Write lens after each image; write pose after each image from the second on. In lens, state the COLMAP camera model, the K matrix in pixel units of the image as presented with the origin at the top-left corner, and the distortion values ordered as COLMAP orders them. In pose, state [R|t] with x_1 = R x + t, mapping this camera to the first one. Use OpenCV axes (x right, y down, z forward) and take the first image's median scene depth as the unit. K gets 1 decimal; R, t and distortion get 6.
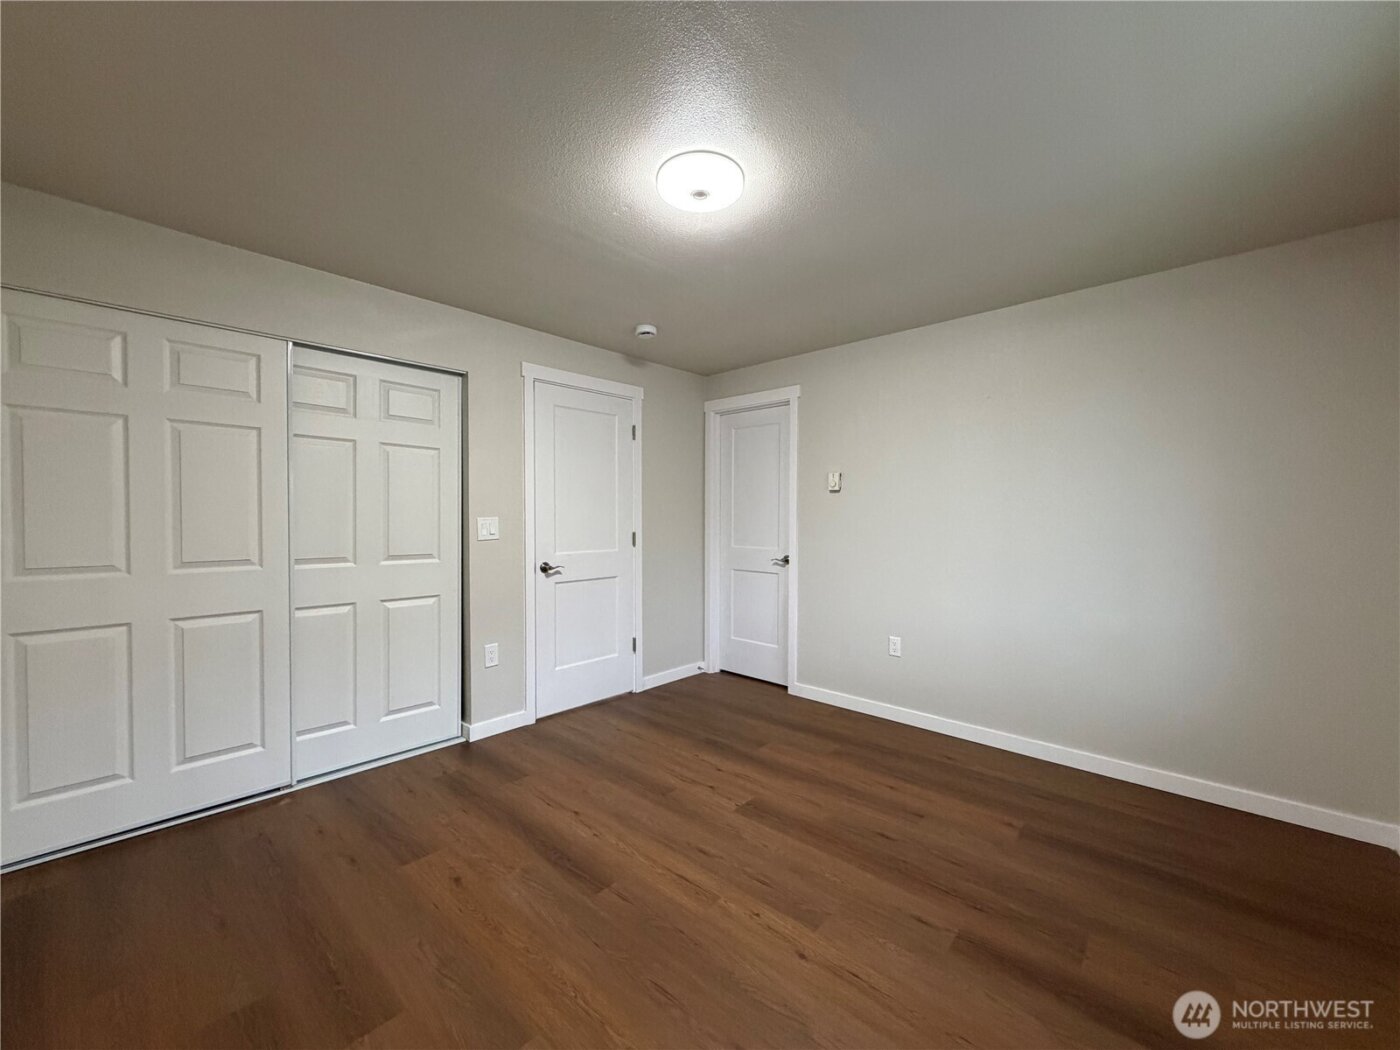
lens RADIAL K [[557.2, 0, 695.3], [0, 557.2, 525.0], [0, 0, 1]] dist [0.000065, 0.000427]
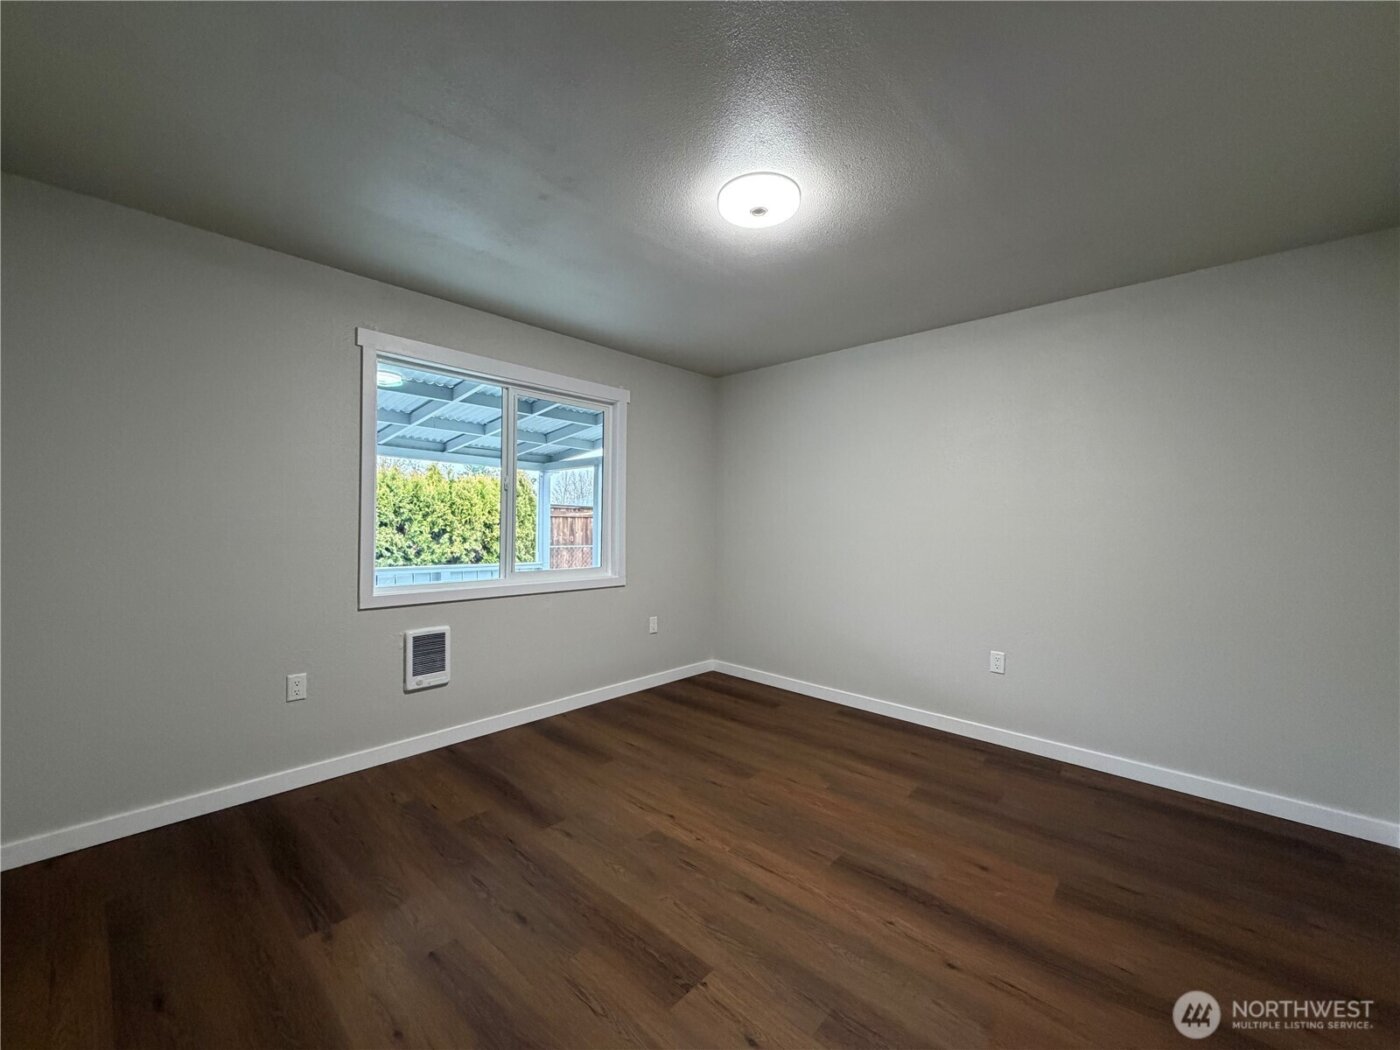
lens RADIAL K [[557.2, 0, 695.3], [0, 557.2, 525.0], [0, 0, 1]] dist [0.000065, 0.000427]
pose [[-0.999899, -0.014114, -0.001847, 0.121446], [-0.014149, 0.999698, 0.020072, -0.015200], [0.001563, 0.020096, -0.999797, 2.063107]]
